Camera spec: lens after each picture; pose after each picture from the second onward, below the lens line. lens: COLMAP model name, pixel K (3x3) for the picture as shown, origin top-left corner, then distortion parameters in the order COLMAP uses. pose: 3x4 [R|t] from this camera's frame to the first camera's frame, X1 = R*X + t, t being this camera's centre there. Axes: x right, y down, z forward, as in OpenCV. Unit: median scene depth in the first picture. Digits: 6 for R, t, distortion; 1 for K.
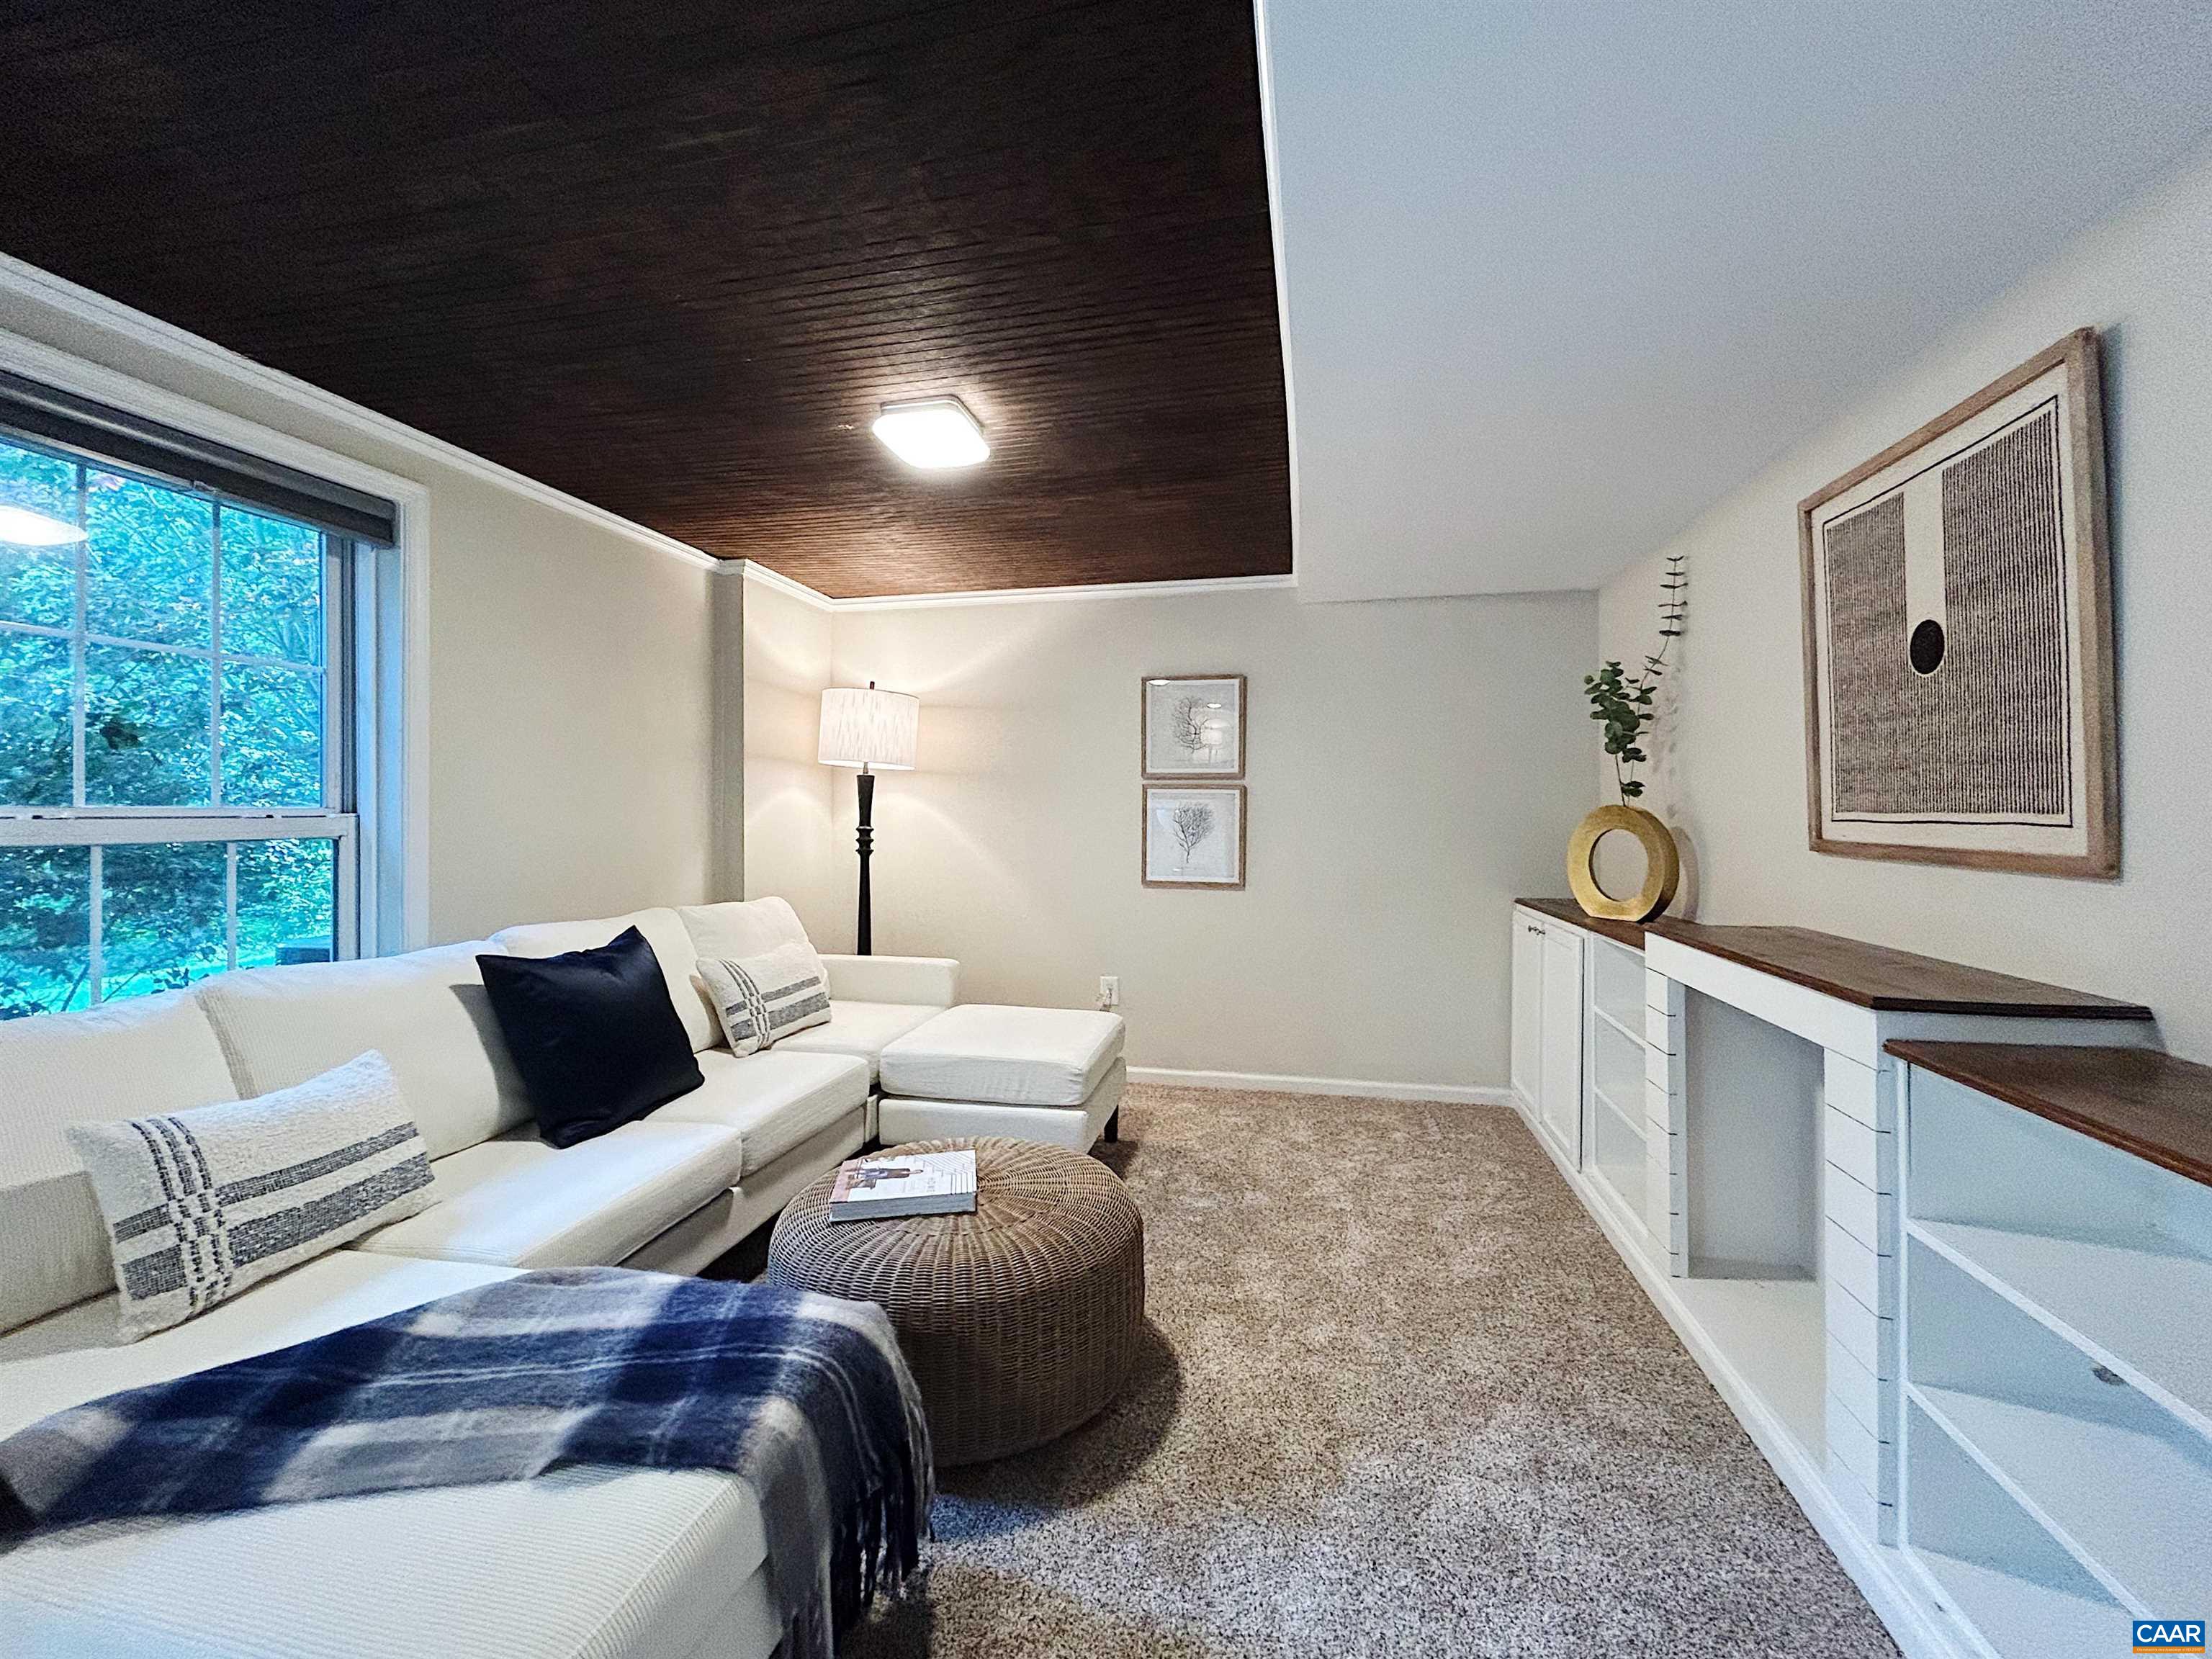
lens RADIAL K [[923.1, 0, 1099.5], [0, 923.1, 806.0], [0, 0, 1]] dist [-0.000415, -0.000008]
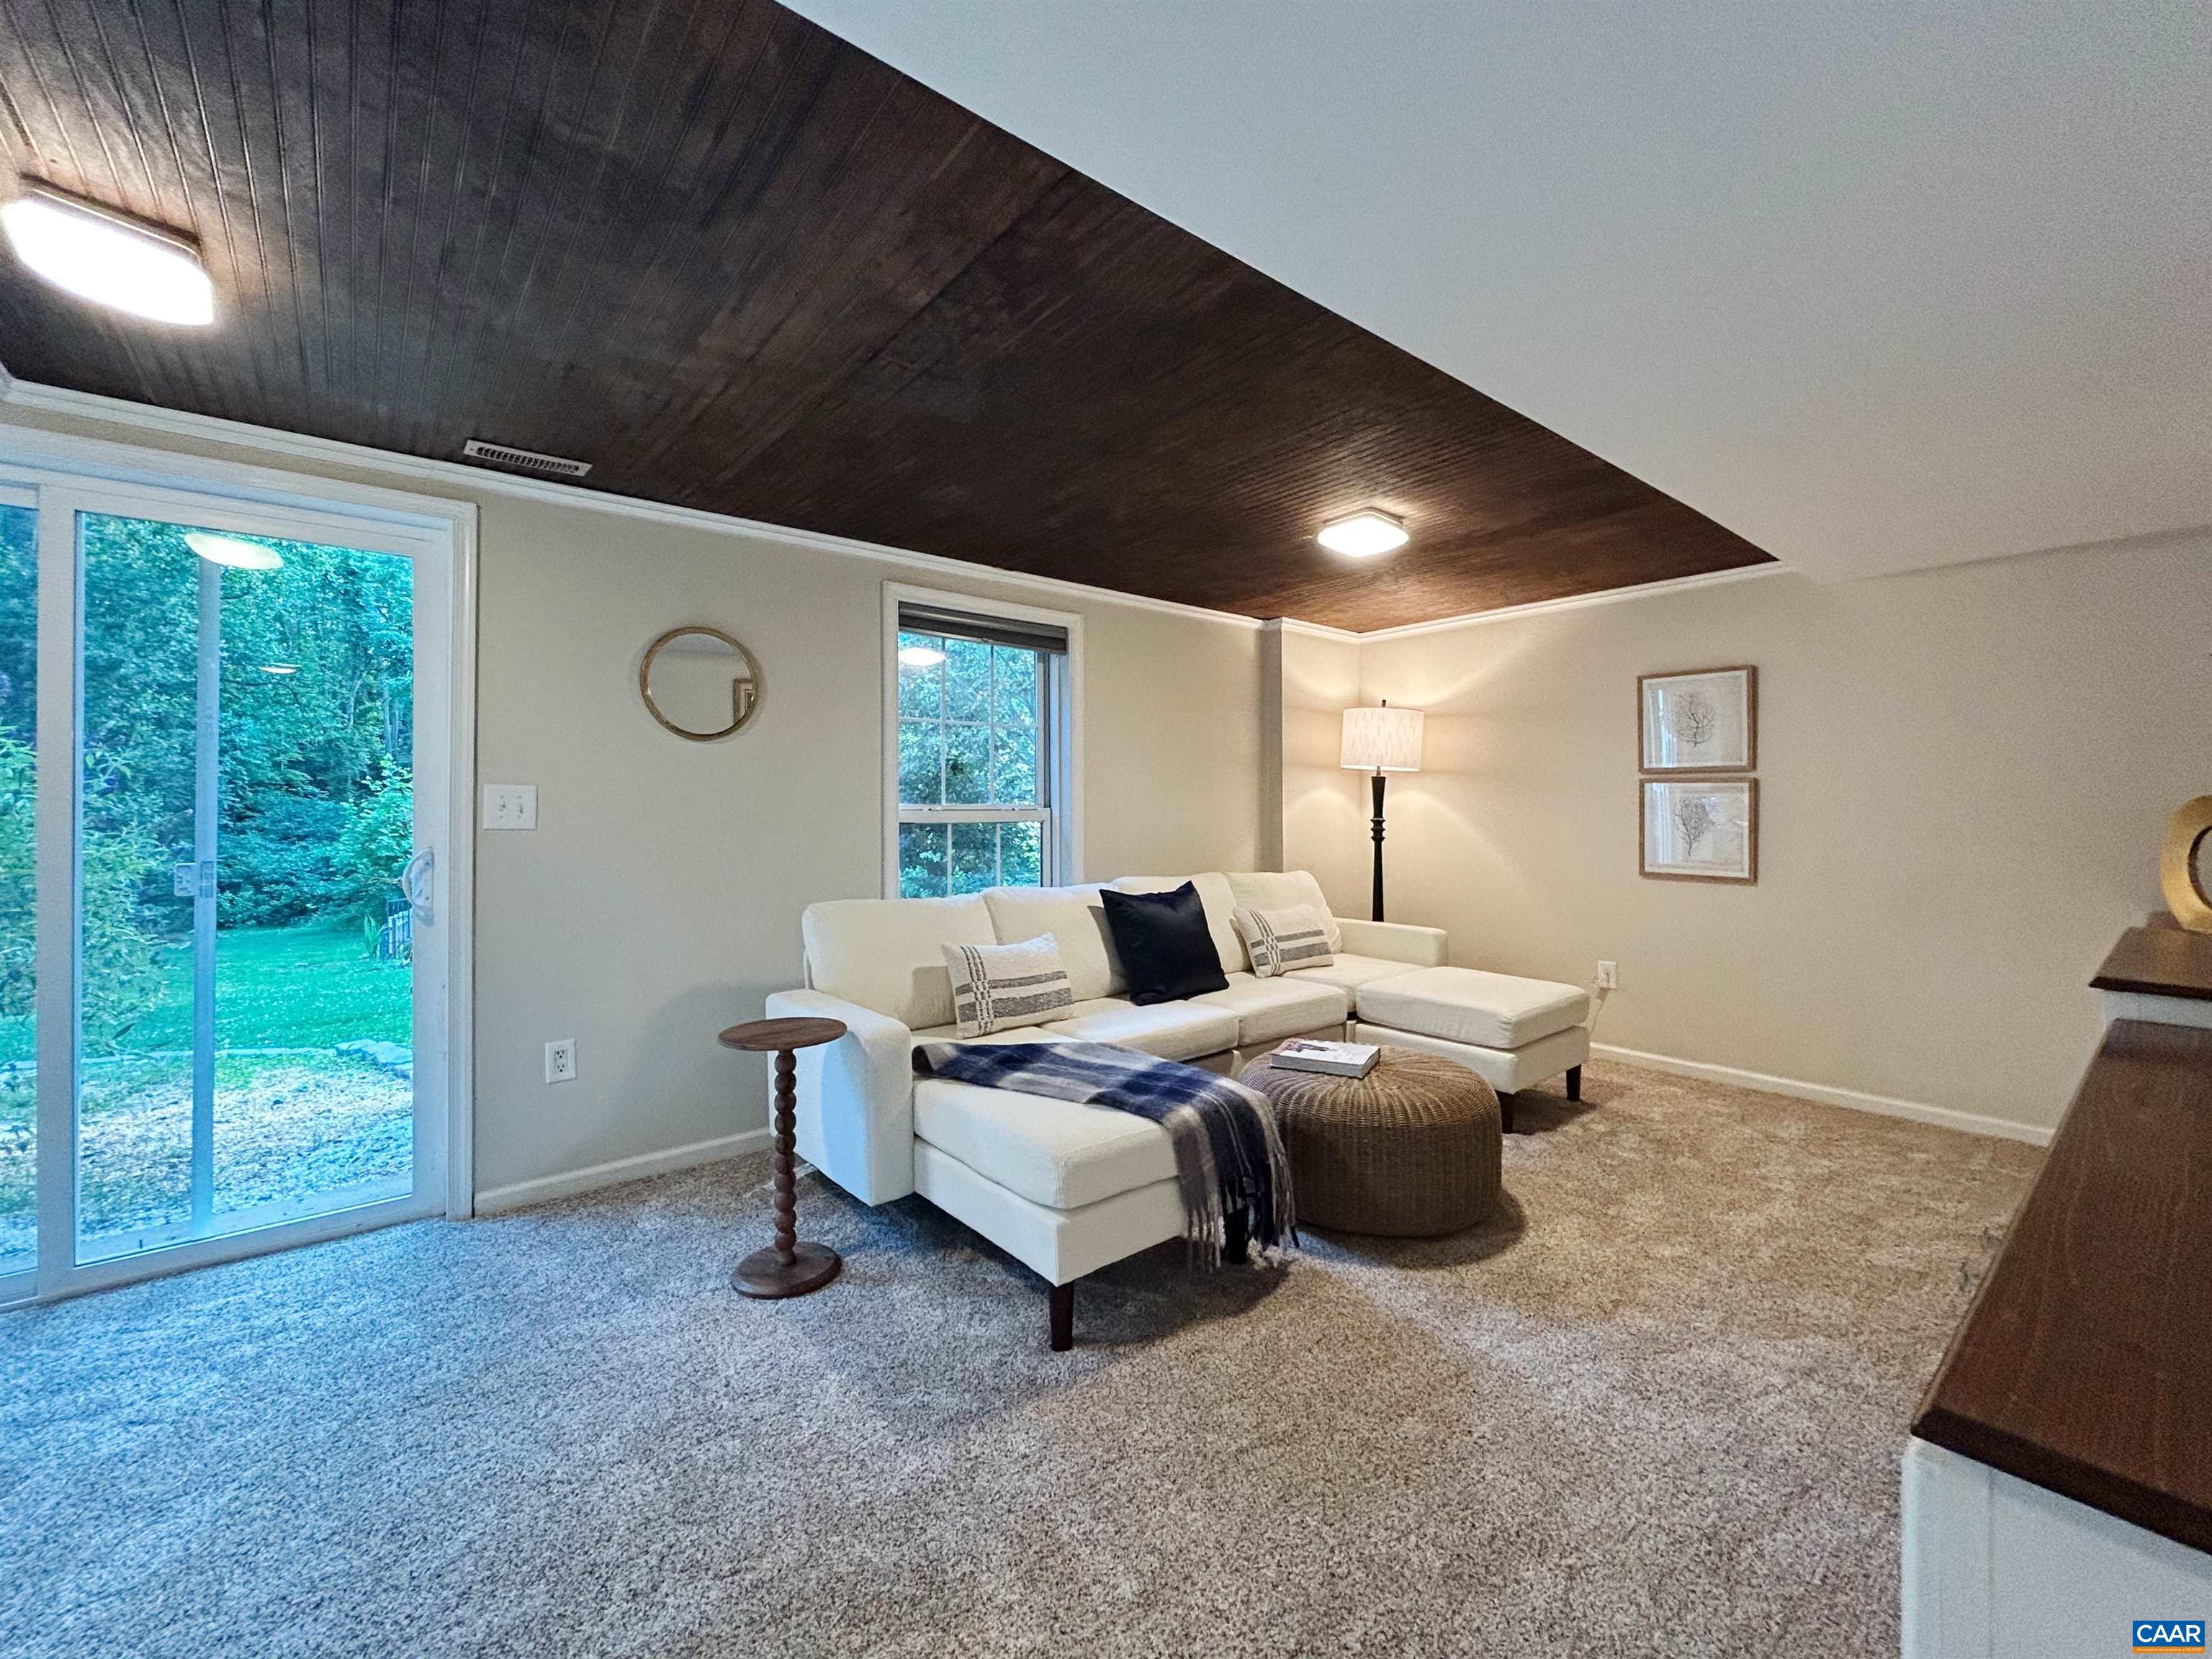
lens RADIAL K [[911.0, 0, 1103.0], [0, 911.0, 796.1], [0, 0, 1]] dist [-0.000040, 0.000009]
pose [[0.789737, -0.009349, -0.613374, 0.355382], [0.006159, 0.999954, -0.007312, -0.001107], [0.613414, 0.001997, 0.789759, -0.325787]]
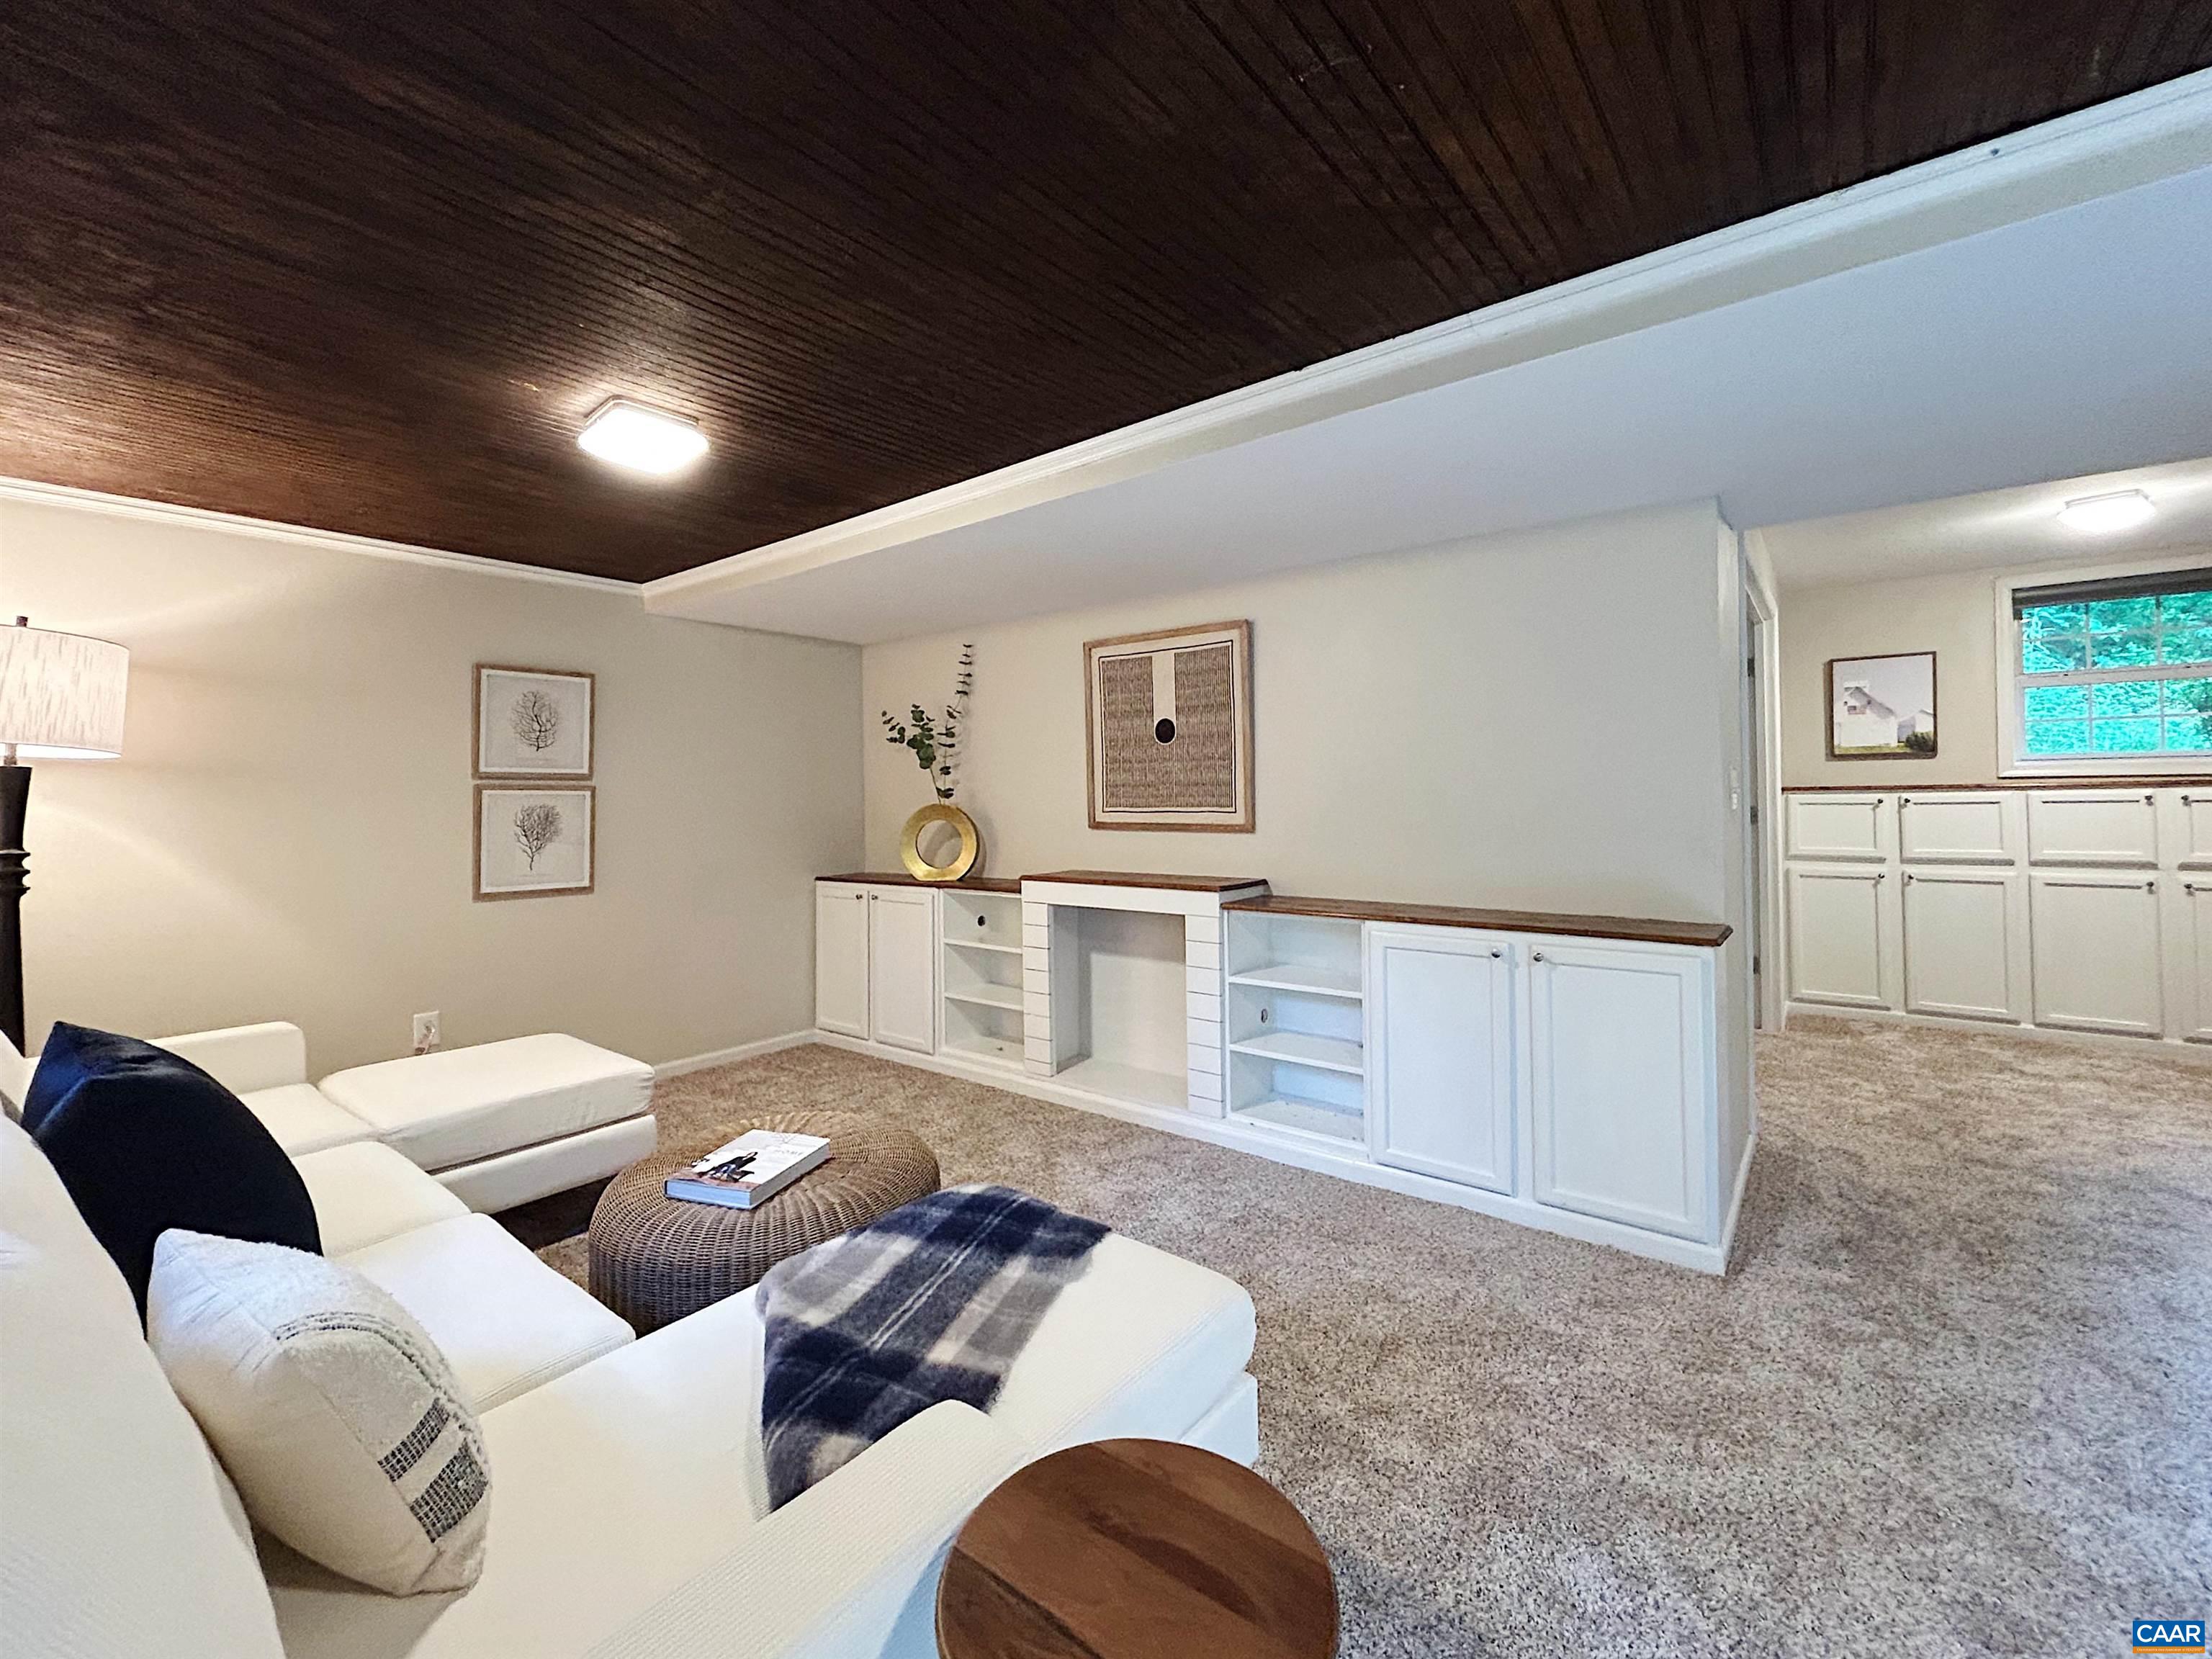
lens RADIAL K [[922.4, 0, 1101.6], [0, 922.4, 784.5], [0, 0, 1]] dist [0.002123, 0.000268]
pose [[0.444243, 0.008052, 0.895870, -0.851430], [0.006563, 0.999904, -0.012241, -0.015851], [-0.895882, 0.011317, 0.444148, 0.132769]]
